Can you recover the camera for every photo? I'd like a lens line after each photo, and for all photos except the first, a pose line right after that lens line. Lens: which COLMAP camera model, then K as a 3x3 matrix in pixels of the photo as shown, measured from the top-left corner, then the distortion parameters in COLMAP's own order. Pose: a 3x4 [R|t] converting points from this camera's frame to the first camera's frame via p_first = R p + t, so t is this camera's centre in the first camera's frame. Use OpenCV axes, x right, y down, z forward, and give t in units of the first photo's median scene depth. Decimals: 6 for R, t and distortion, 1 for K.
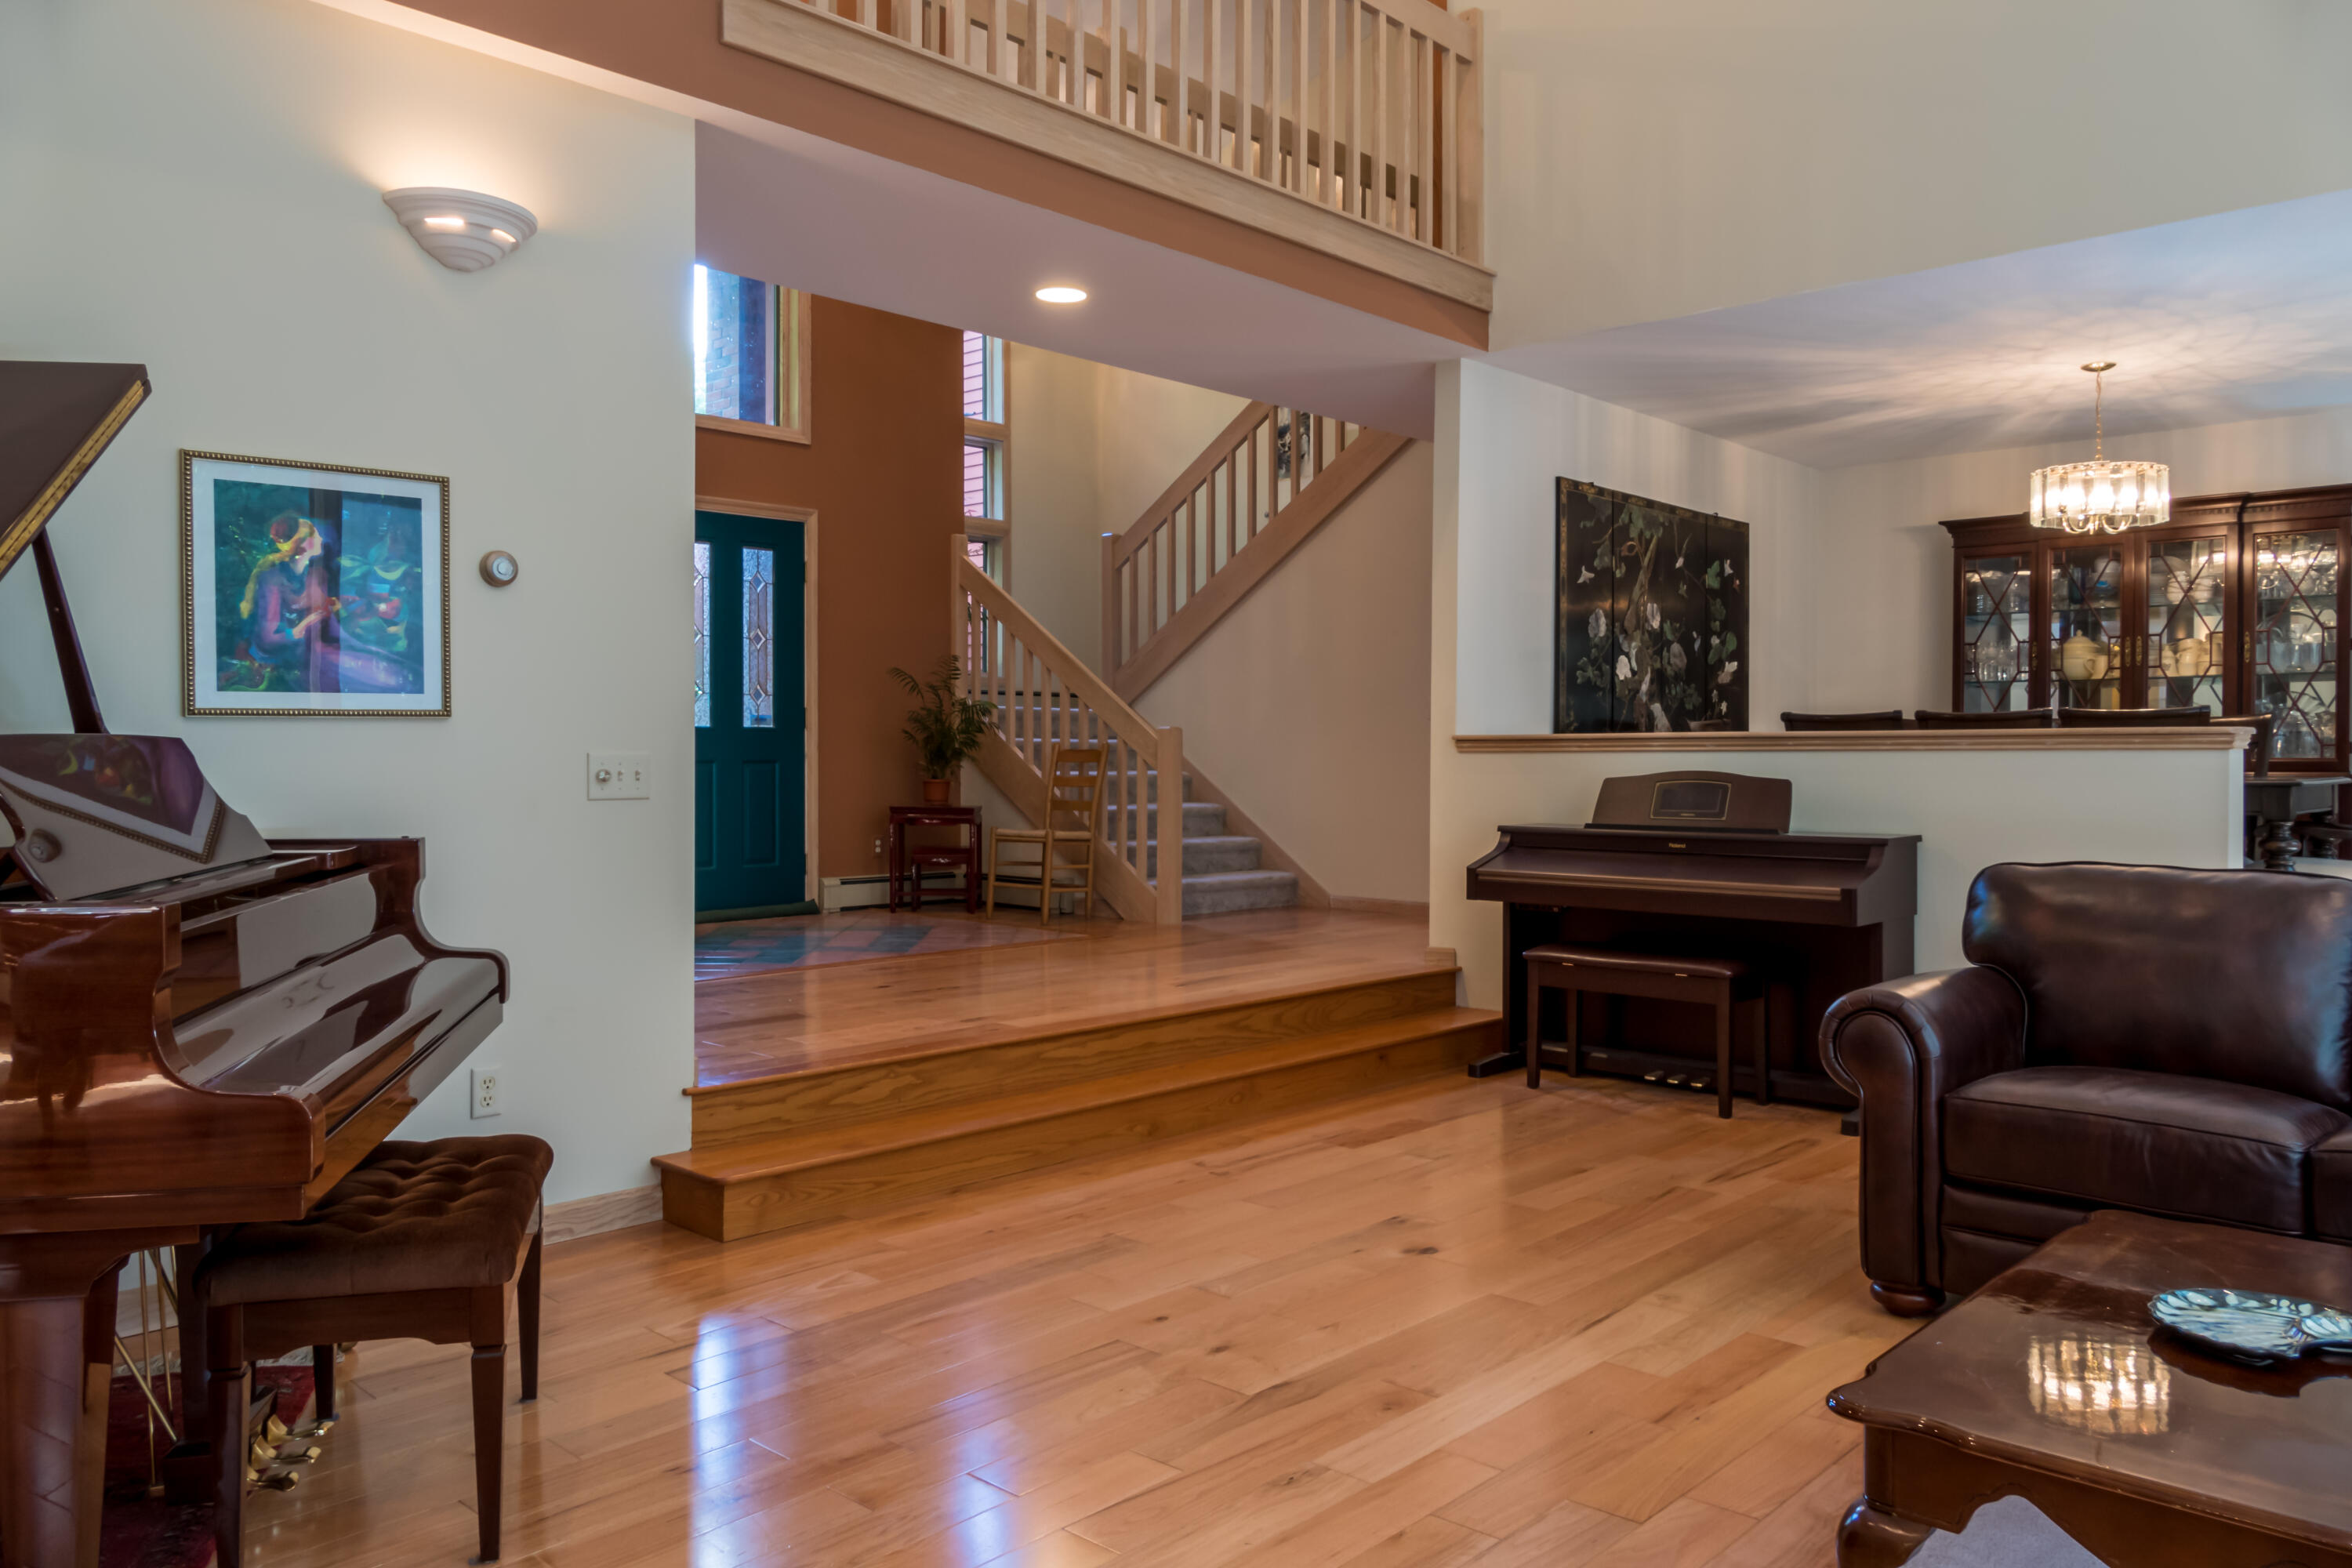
lens RADIAL K [[1693.0, 0, 1179.9], [0, 1693.0, 766.4], [0, 0, 1]] dist [-0.009119, 0.000934]
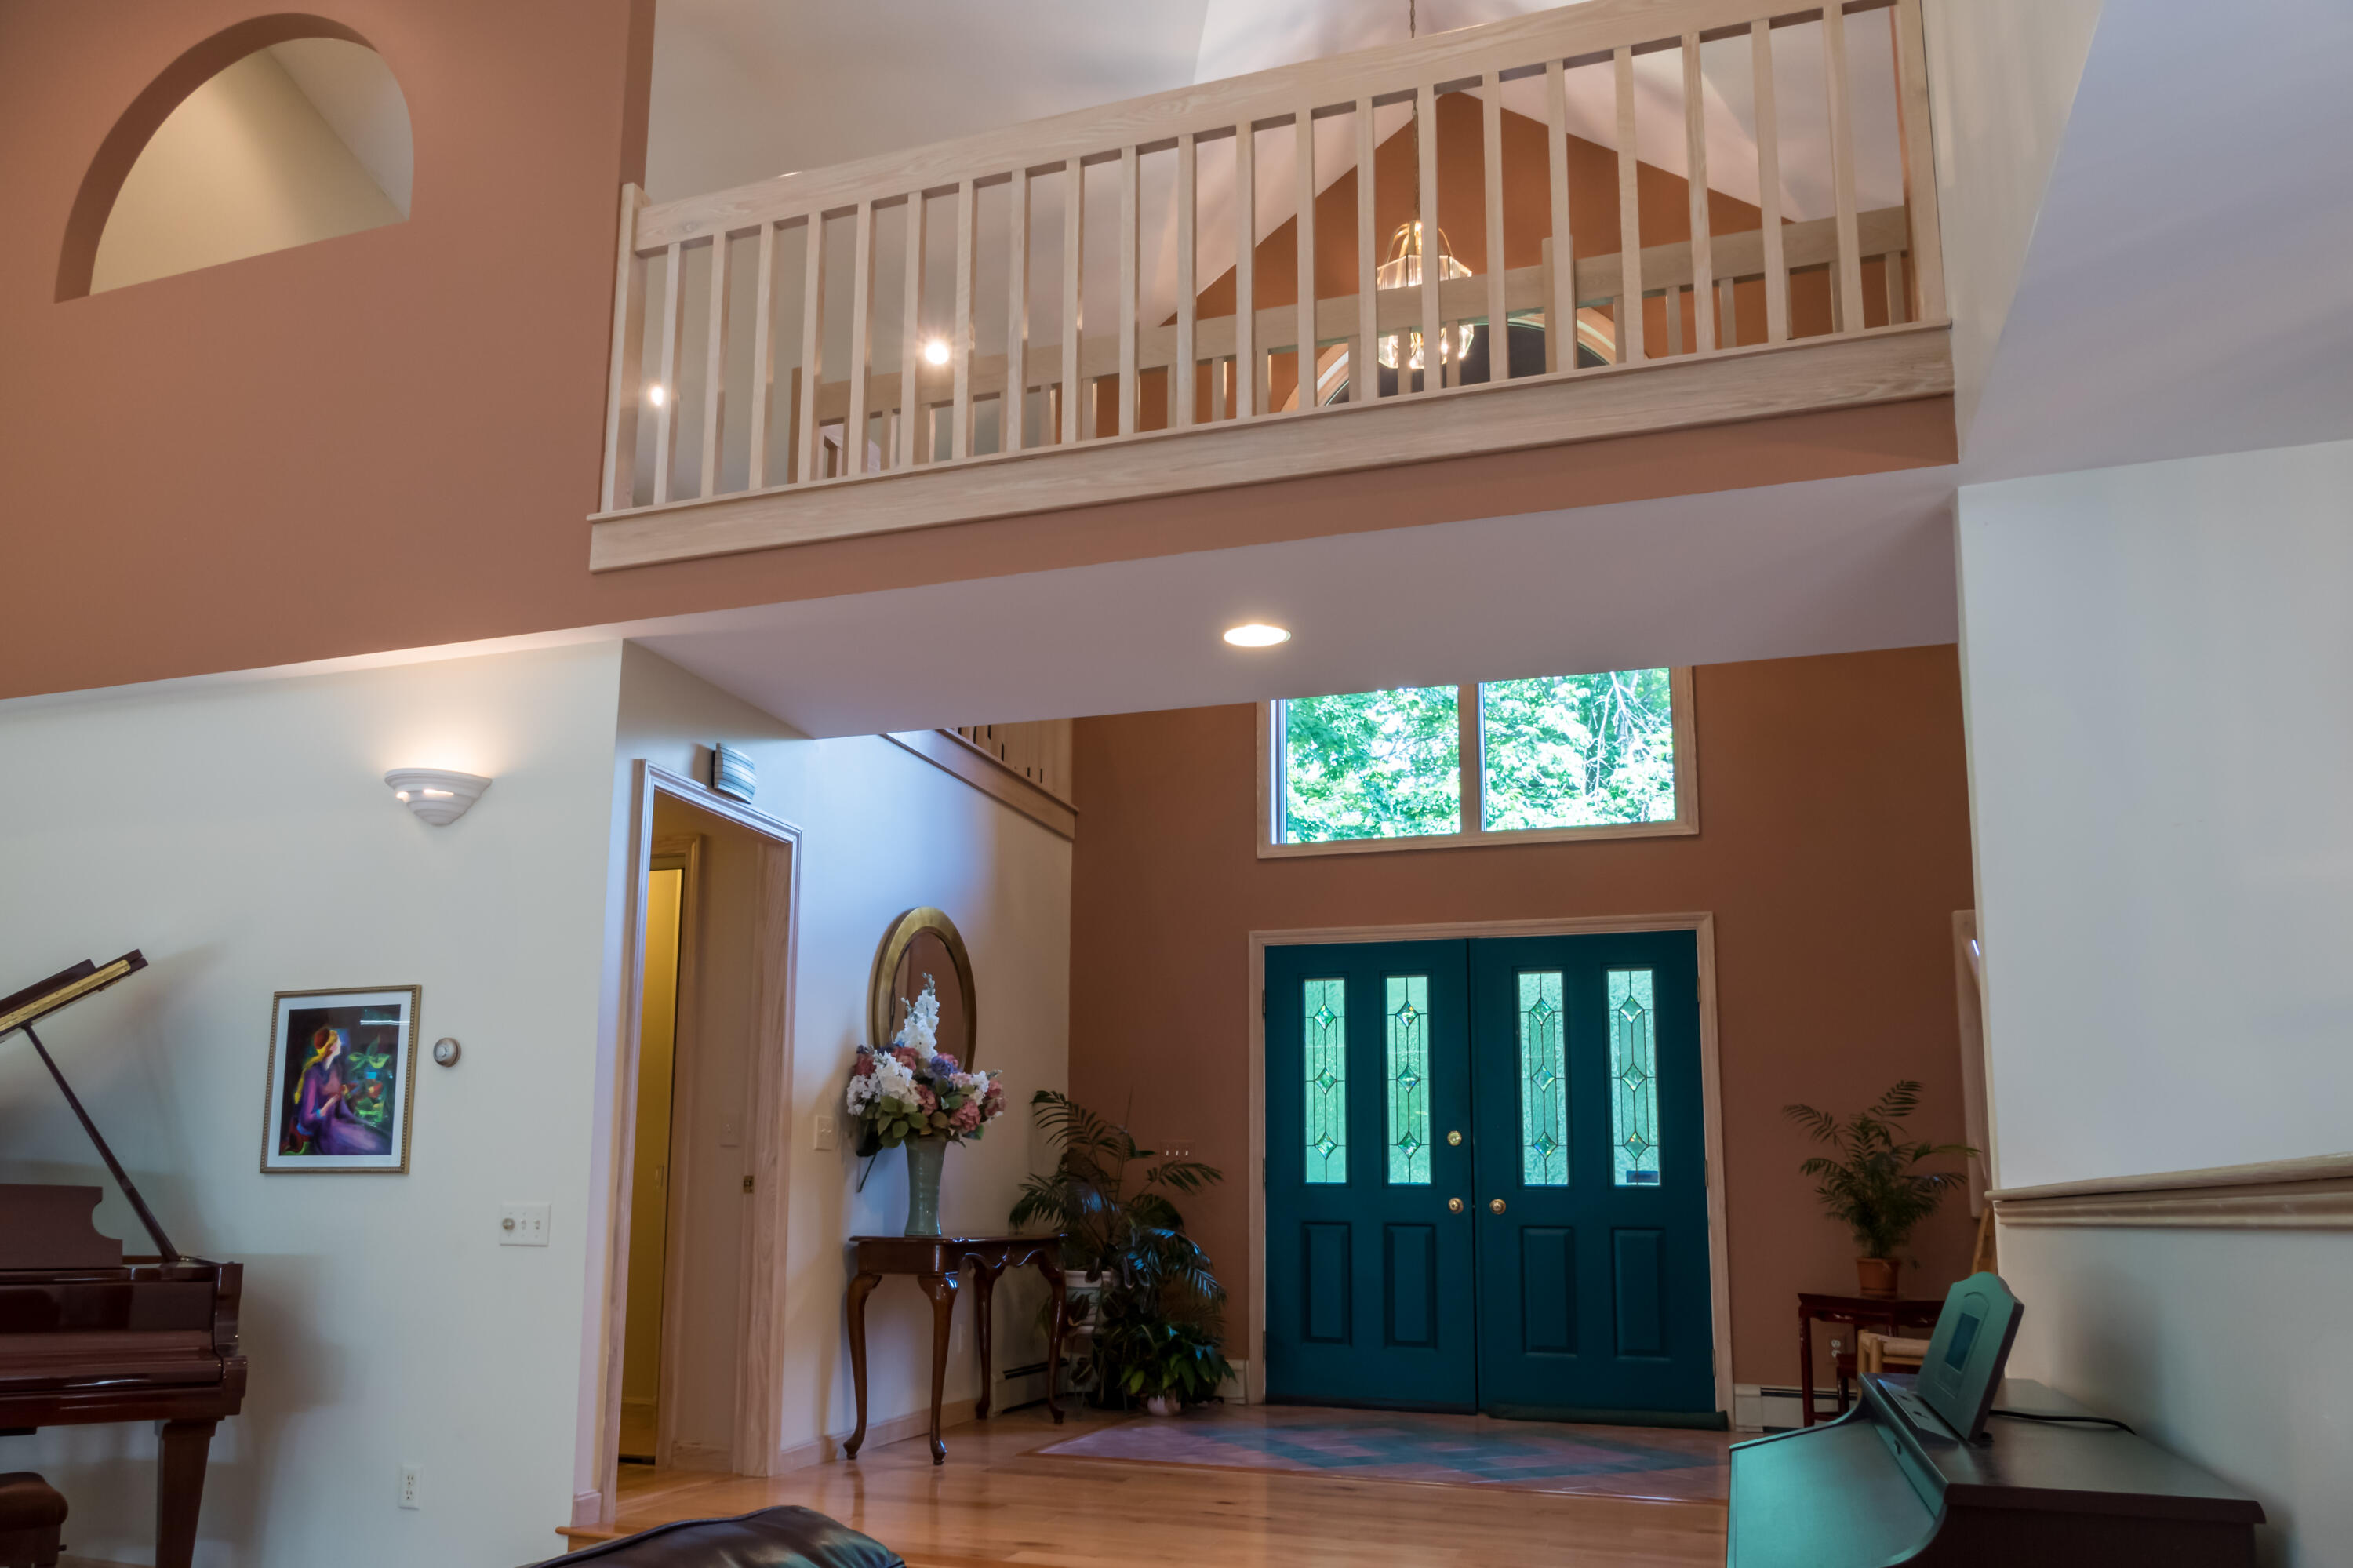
lens RADIAL K [[1762.2, 0, 1175.5], [0, 1762.2, 907.4], [0, 0, 1]] dist [-0.002317, -0.102469]
pose [[0.390489, -0.152776, -0.907842, 1.021454], [-0.018756, 0.984609, -0.173762, -0.008078], [0.920416, 0.084880, 0.381614, 1.023912]]
